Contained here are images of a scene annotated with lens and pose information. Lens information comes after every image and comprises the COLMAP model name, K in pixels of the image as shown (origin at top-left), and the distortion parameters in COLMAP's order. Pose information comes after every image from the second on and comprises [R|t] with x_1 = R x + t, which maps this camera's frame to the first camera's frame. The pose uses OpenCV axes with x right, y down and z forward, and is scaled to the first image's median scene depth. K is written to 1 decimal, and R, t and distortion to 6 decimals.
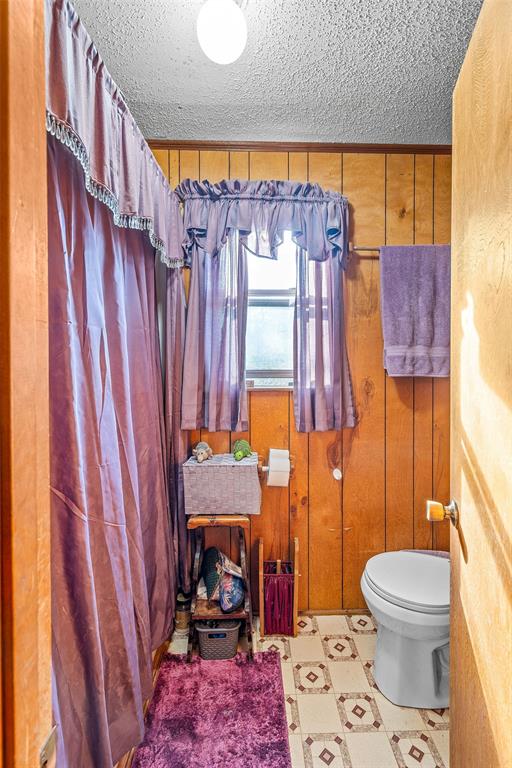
lens RADIAL K [[350.4, 0, 257.5], [0, 350.4, 379.1], [0, 0, 1]] dist [-0.005192, 0.001129]
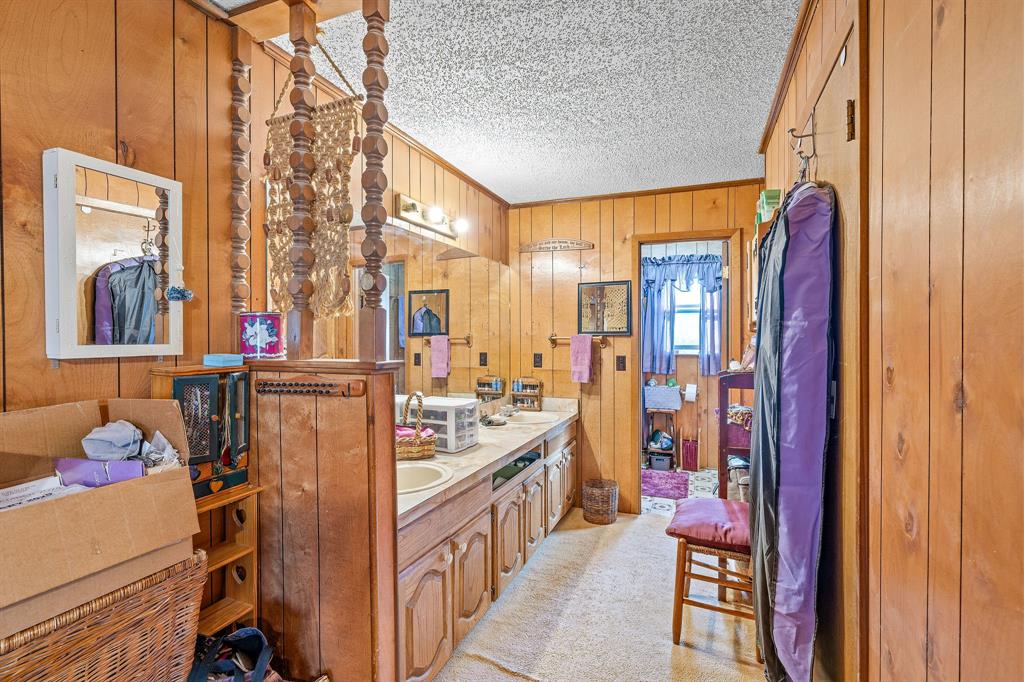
lens RADIAL K [[467.2, 0, 514.7], [0, 467.2, 339.8], [0, 0, 1]] dist [-0.005192, 0.001129]
pose [[0.926062, 0.002283, -0.377365, 0.138343], [-0.008331, 0.999862, -0.014397, -0.010027], [0.377280, 0.016476, 0.925953, -1.956471]]
